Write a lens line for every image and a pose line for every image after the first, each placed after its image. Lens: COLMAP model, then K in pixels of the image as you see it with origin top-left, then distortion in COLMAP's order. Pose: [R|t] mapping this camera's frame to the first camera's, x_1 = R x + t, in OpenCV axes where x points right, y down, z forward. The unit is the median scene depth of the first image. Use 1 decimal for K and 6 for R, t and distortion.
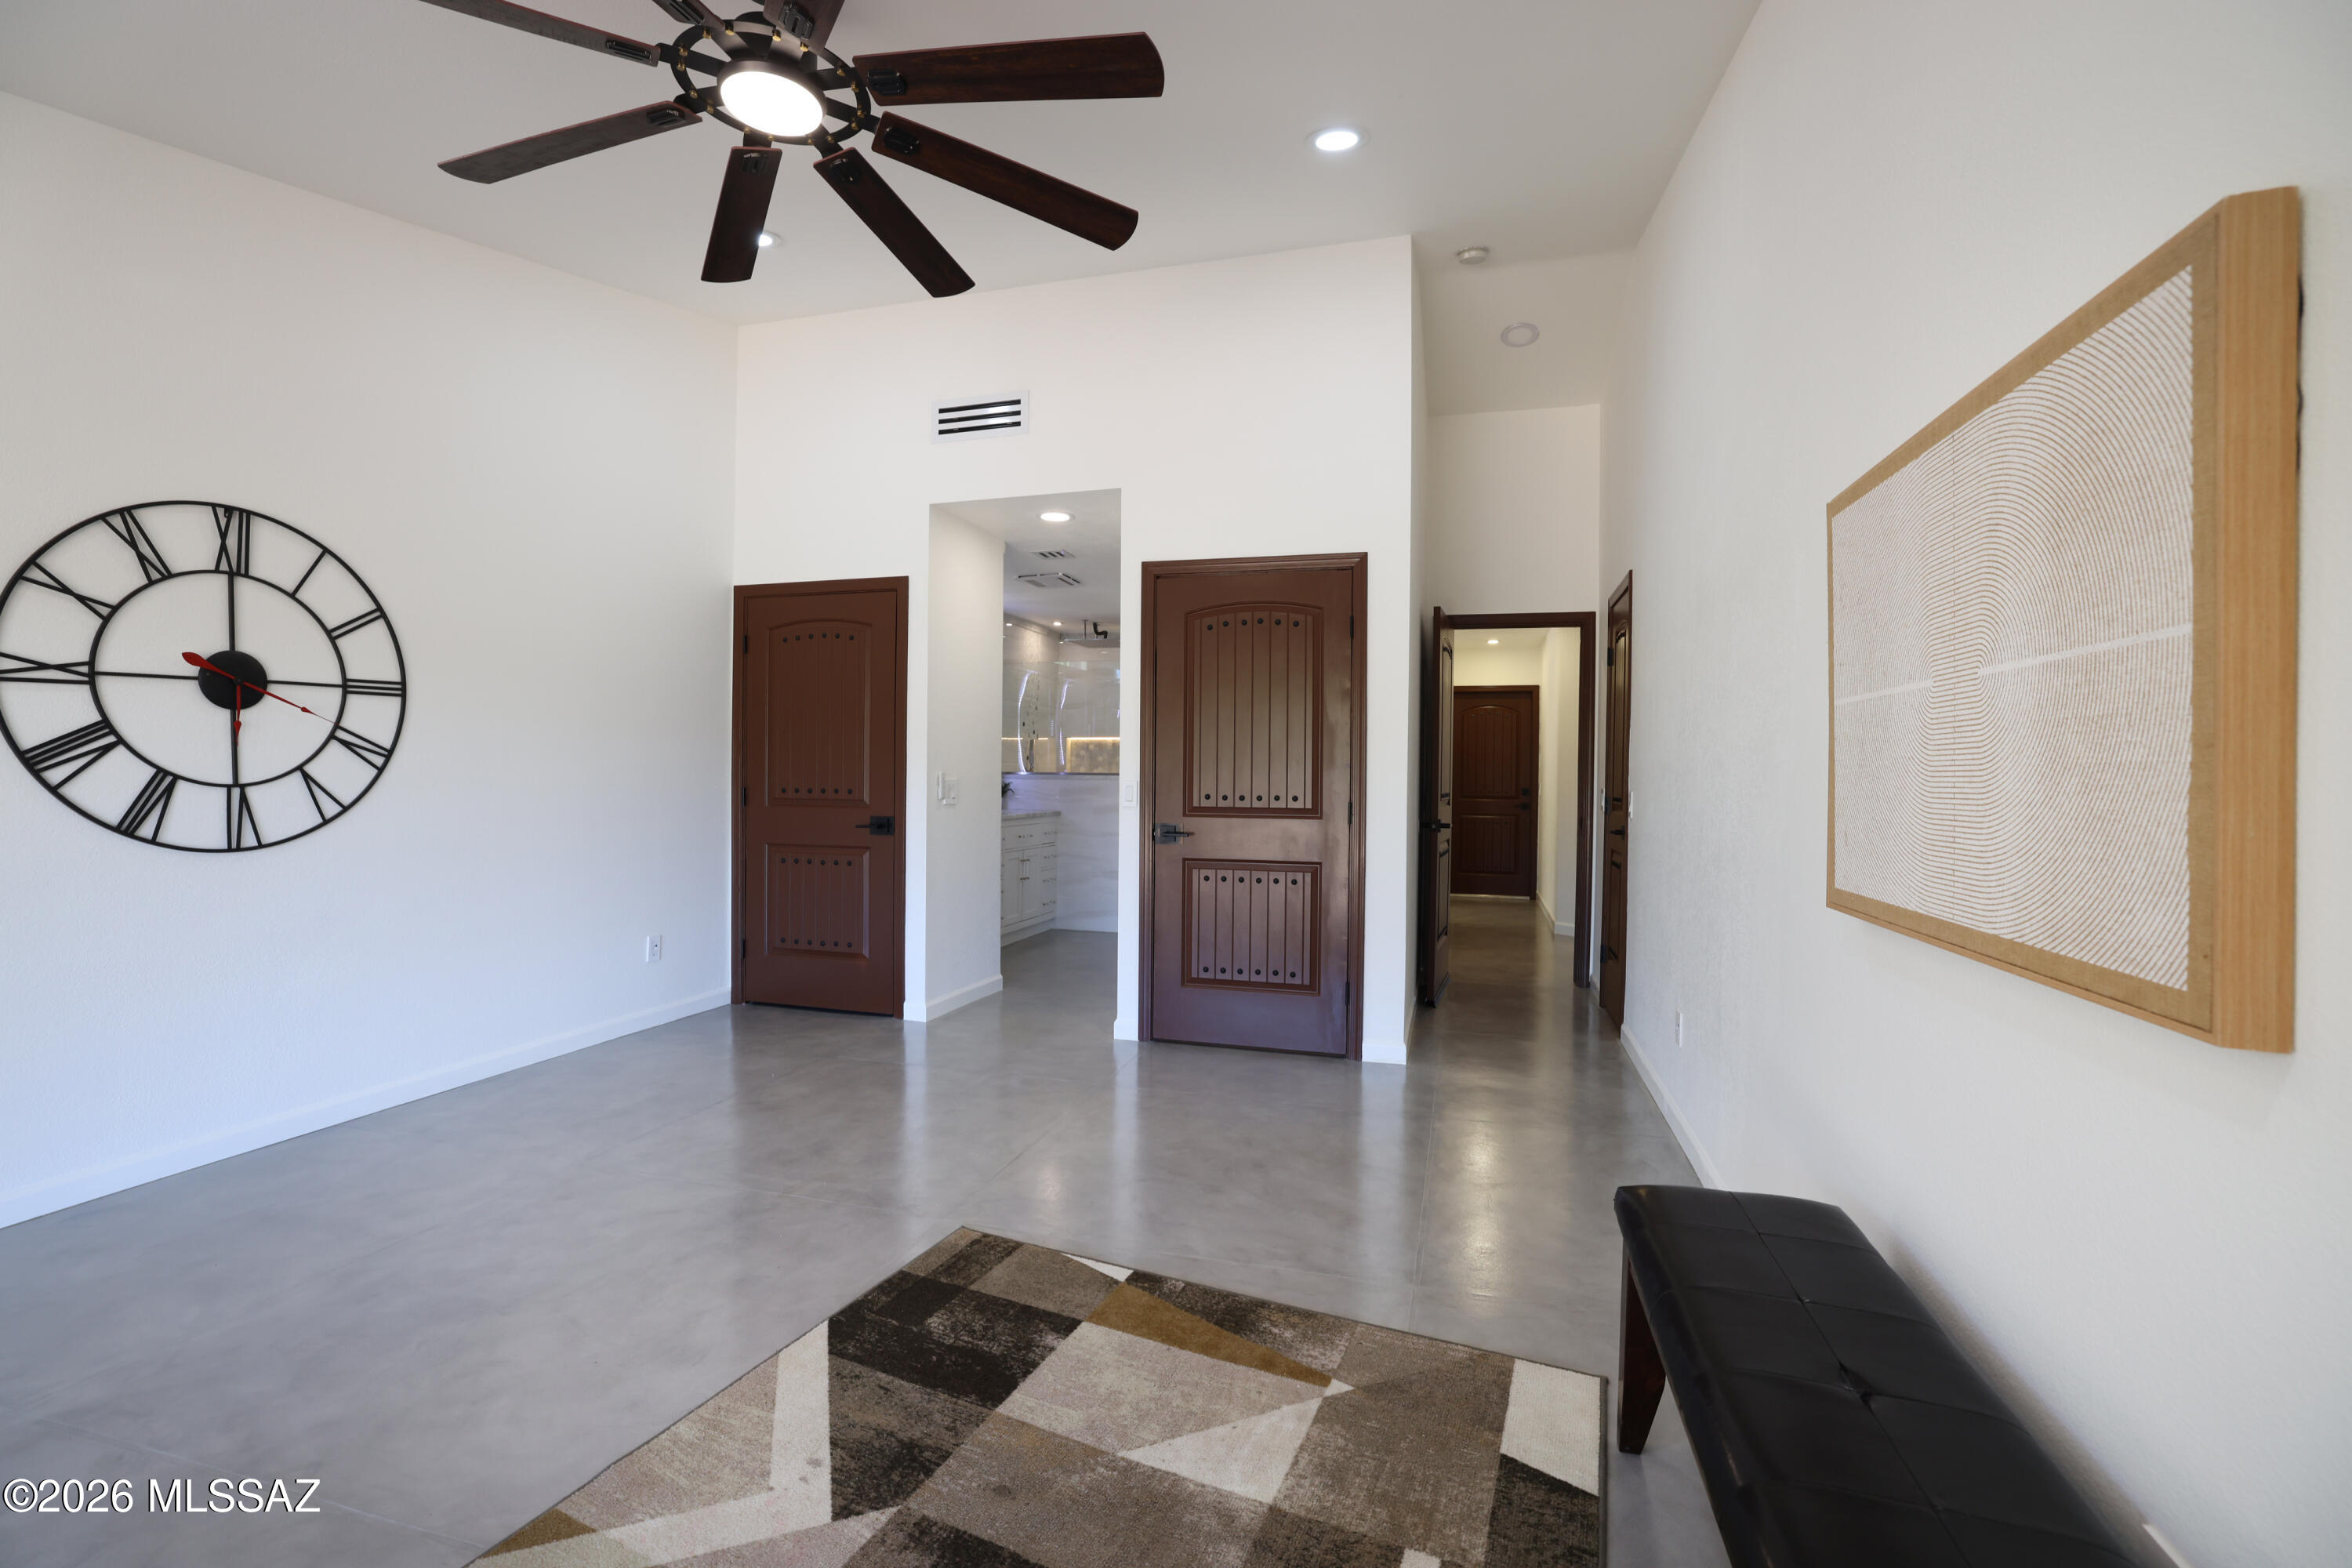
lens RADIAL K [[992.8, 0, 1186.7], [0, 992.8, 782.8], [0, 0, 1]] dist [-0.010095, 0.000538]
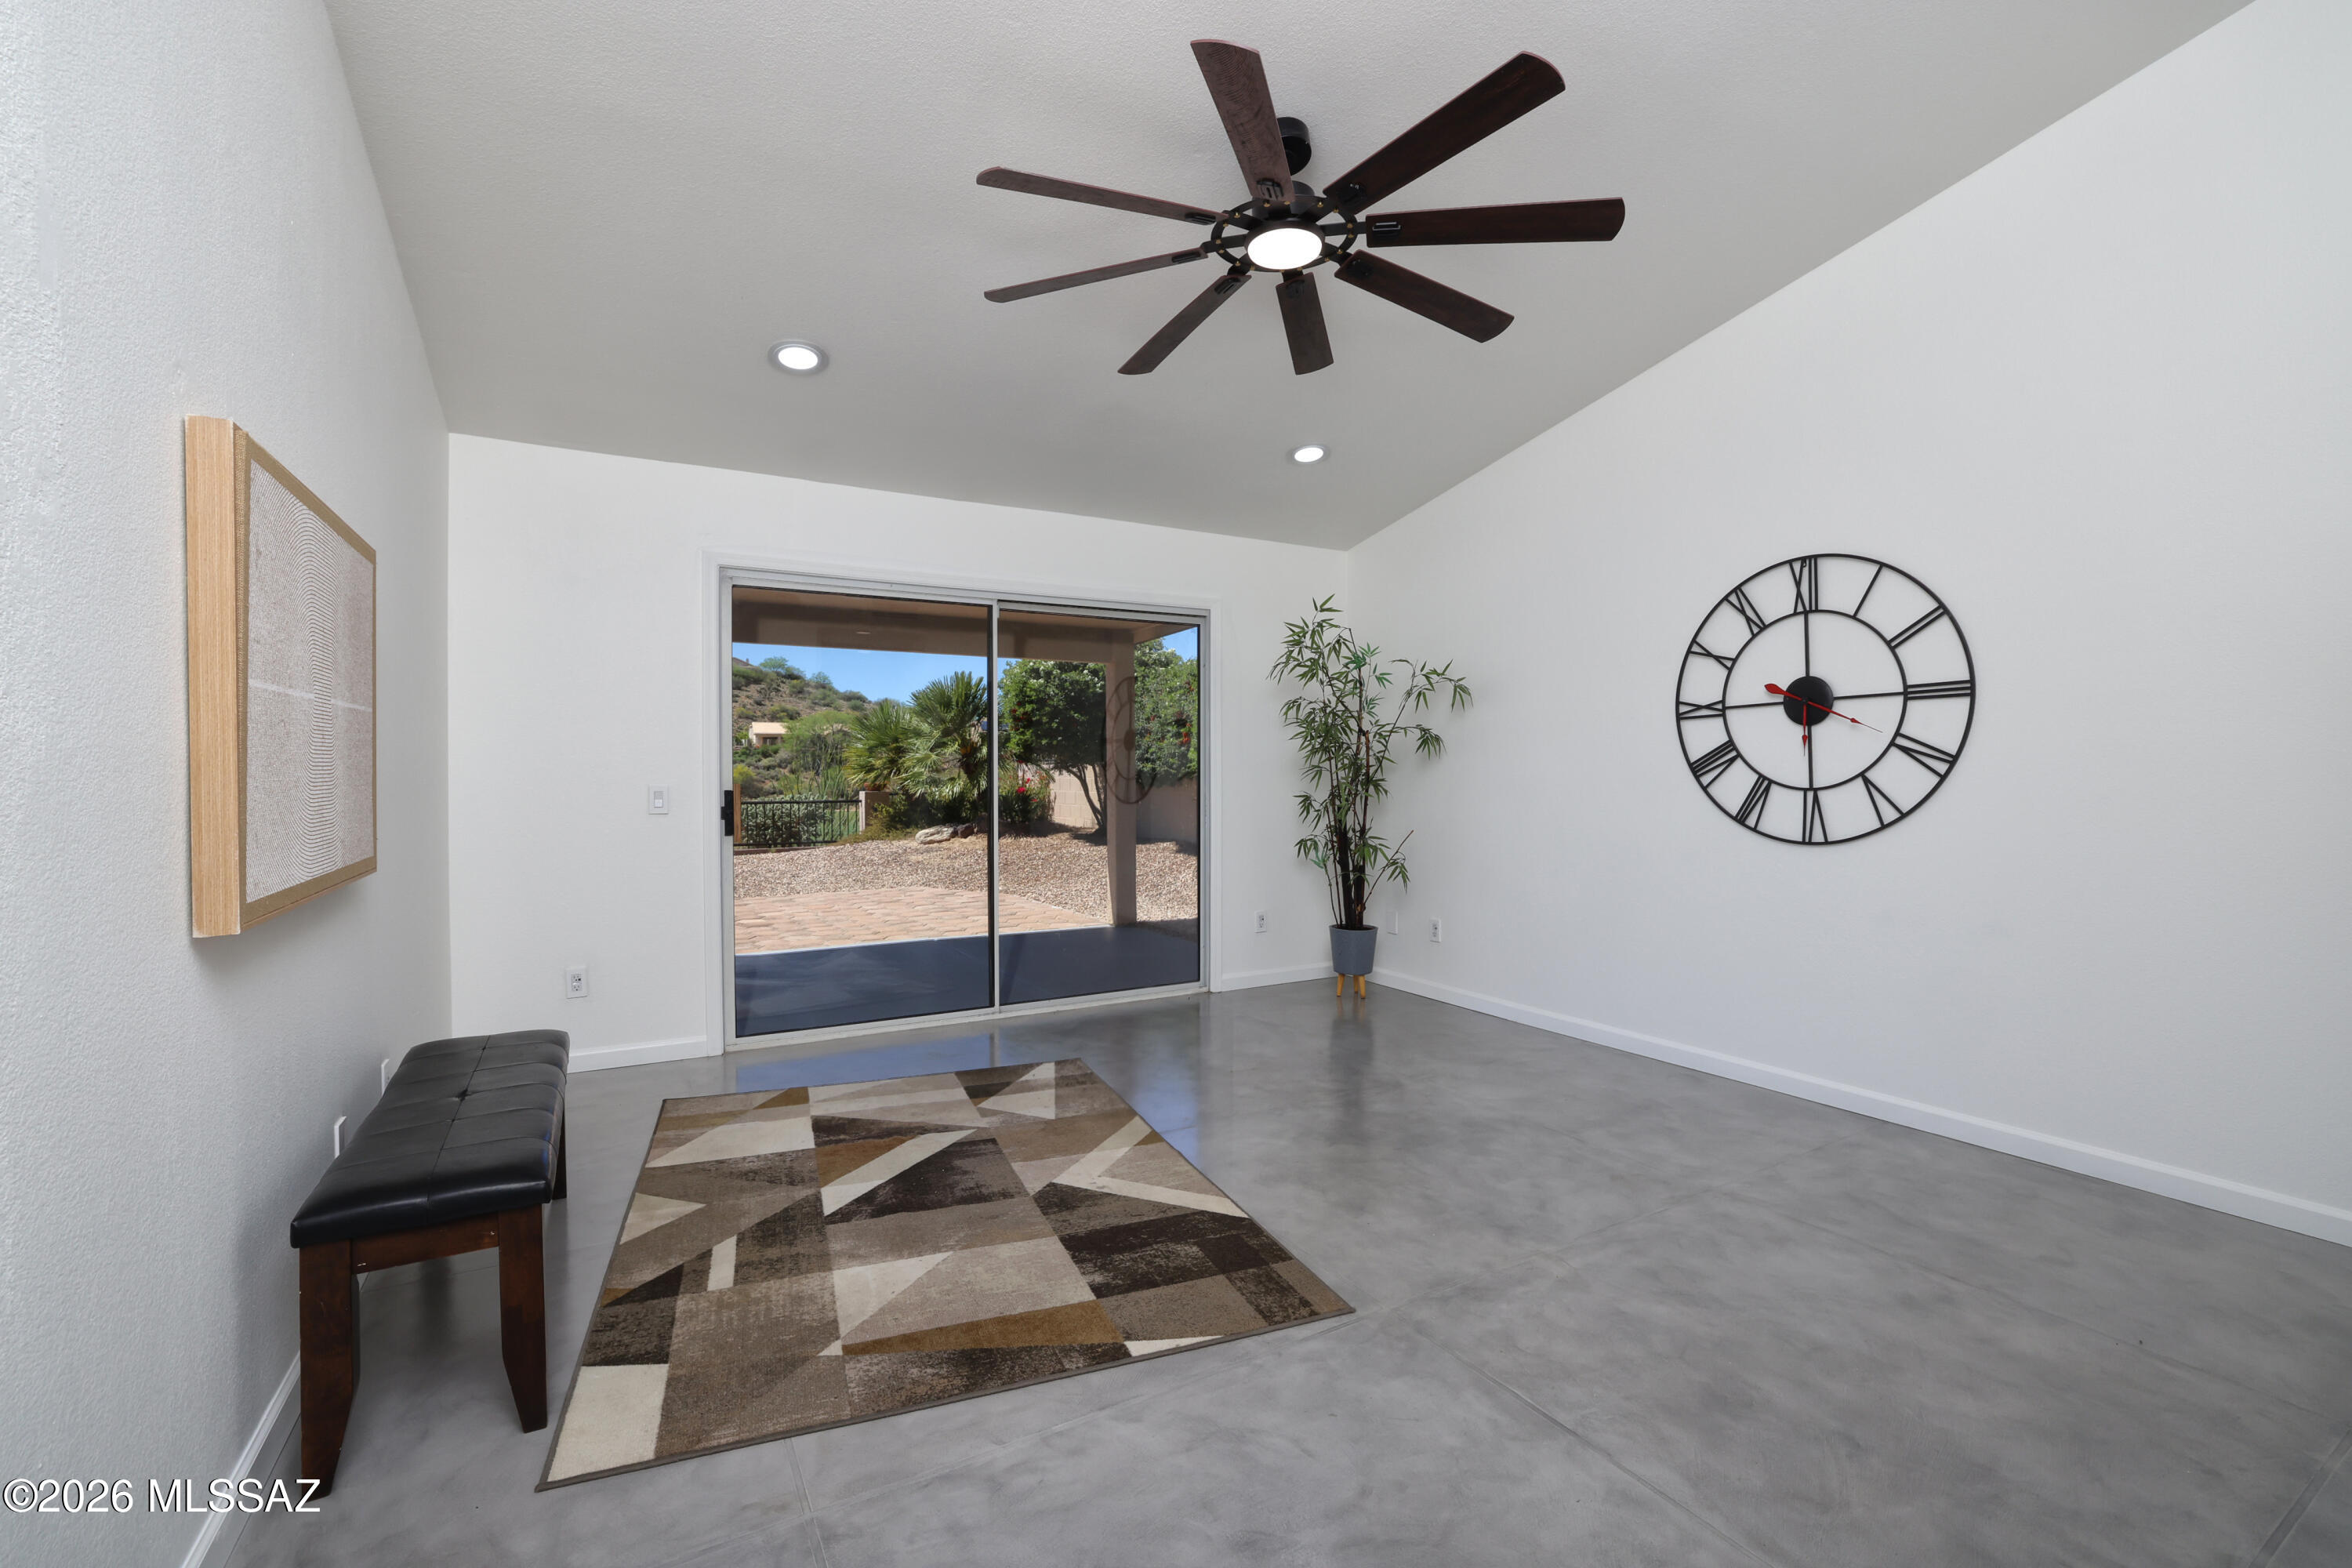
lens RADIAL K [[992.8, 0, 1186.7], [0, 992.8, 782.8], [0, 0, 1]] dist [-0.010095, 0.000538]
pose [[-0.686116, 0.003649, -0.727483, 0.459120], [-0.011435, 0.999810, 0.015800, -0.016577], [0.727402, 0.019160, -0.685944, 1.378568]]
